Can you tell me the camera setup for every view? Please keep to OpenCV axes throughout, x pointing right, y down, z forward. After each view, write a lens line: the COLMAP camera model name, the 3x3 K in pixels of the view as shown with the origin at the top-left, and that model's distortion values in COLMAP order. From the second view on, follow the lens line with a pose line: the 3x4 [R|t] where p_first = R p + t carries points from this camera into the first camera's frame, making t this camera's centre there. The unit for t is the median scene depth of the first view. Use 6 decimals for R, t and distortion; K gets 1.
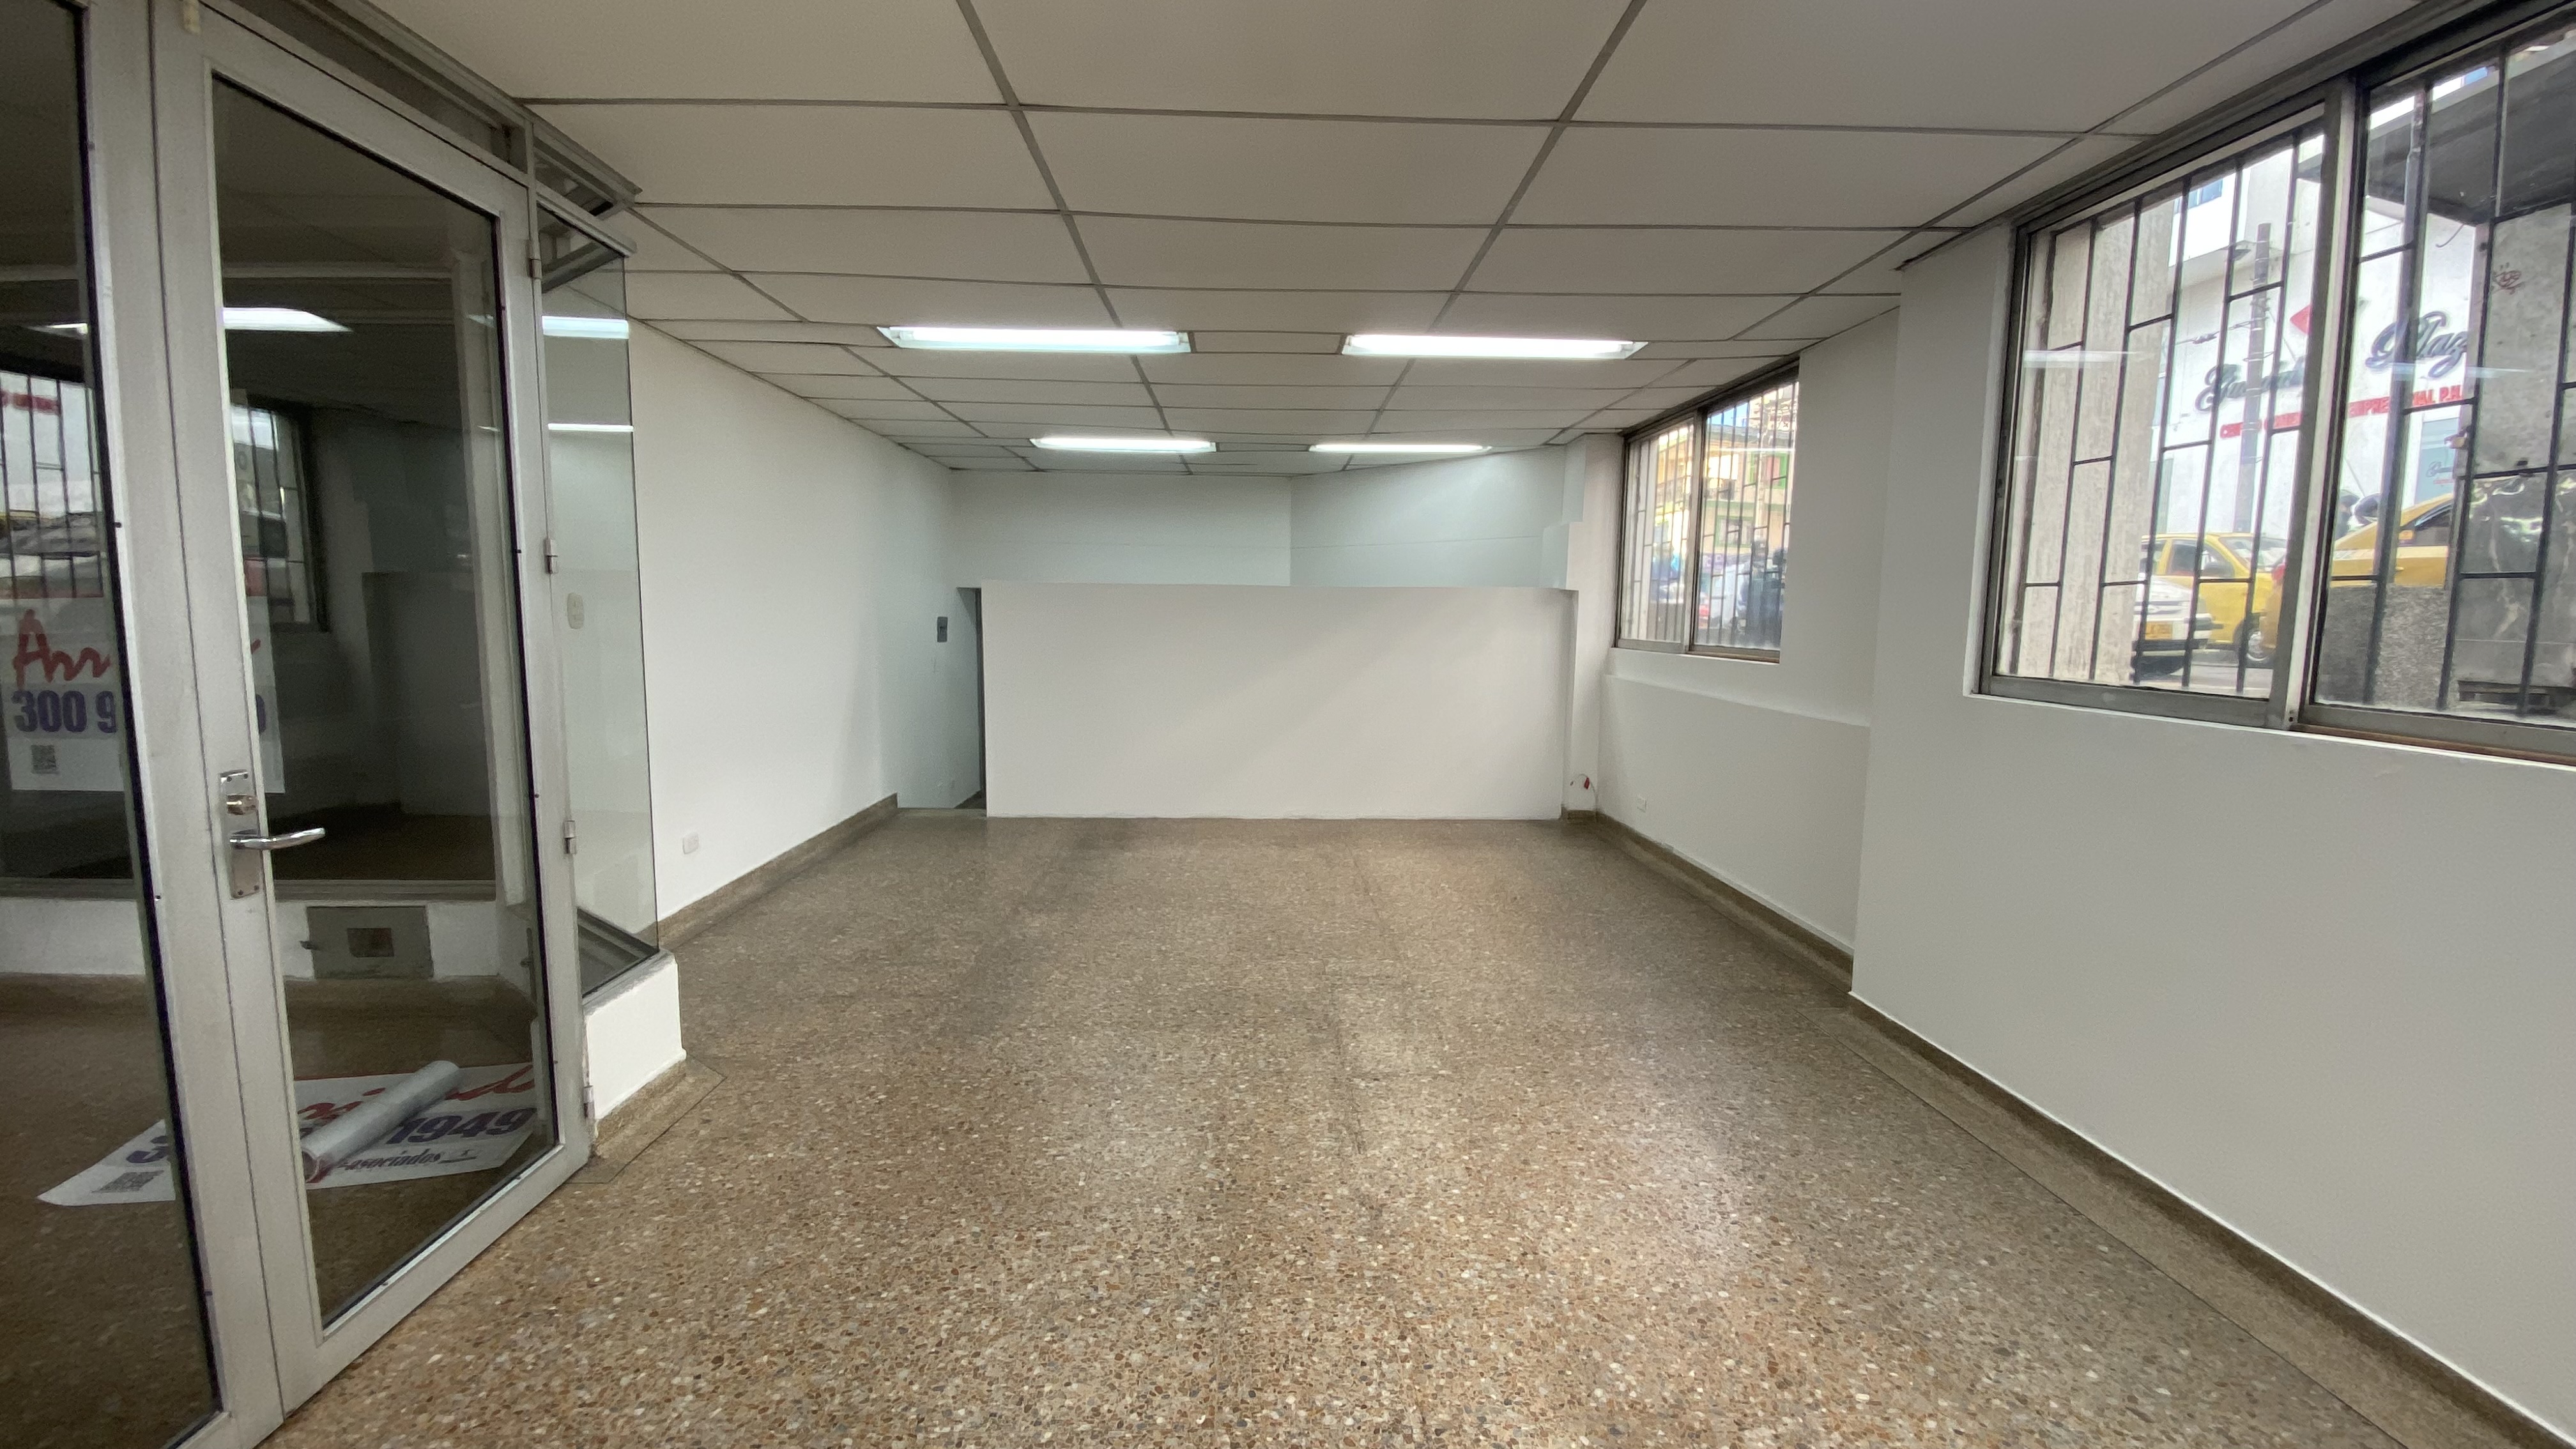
lens RADIAL K [[1041.3, 0, 1282.5], [0, 1041.3, 718.6], [0, 0, 1]] dist [0.027971, -0.024201]
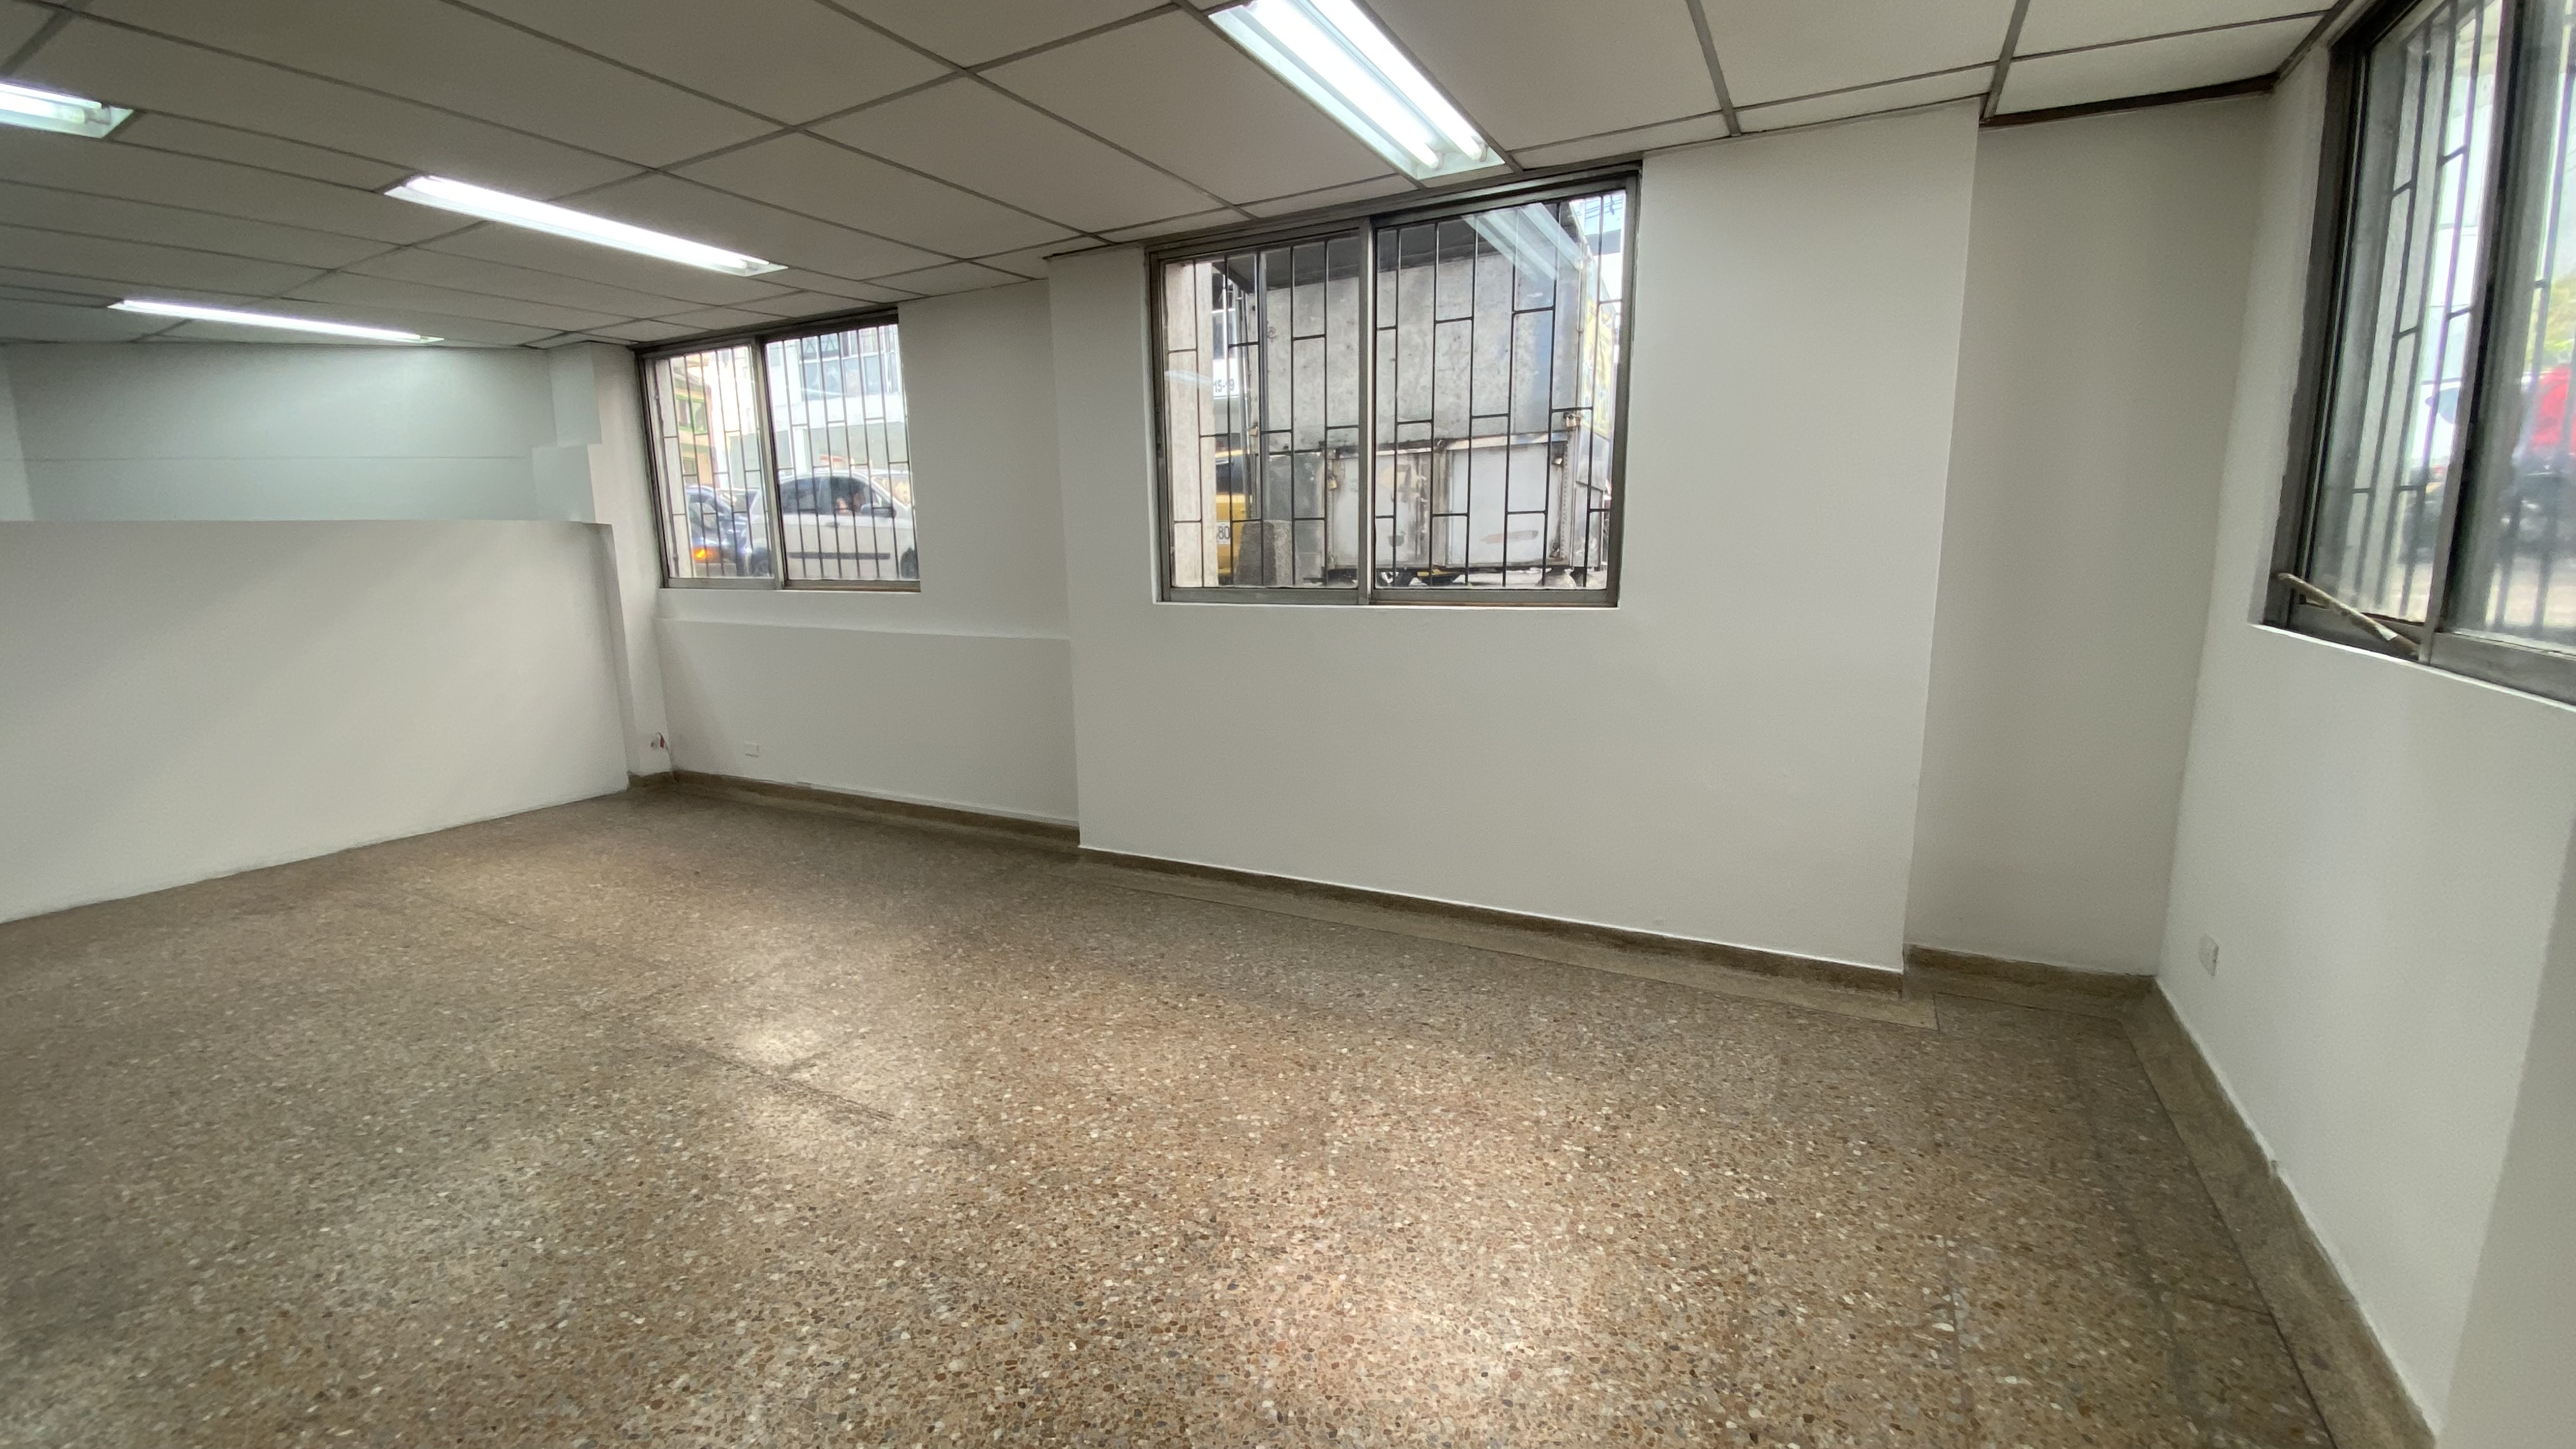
lens RADIAL K [[1041.6, 0, 1275.3], [0, 1041.6, 718.6], [0, 0, 1]] dist [0.054071, -0.041618]
pose [[0.512198, -0.165849, 0.842703, -0.372124], [0.114970, 0.985588, 0.124090, -0.019563], [-0.851138, 0.033327, 0.523883, 0.136720]]
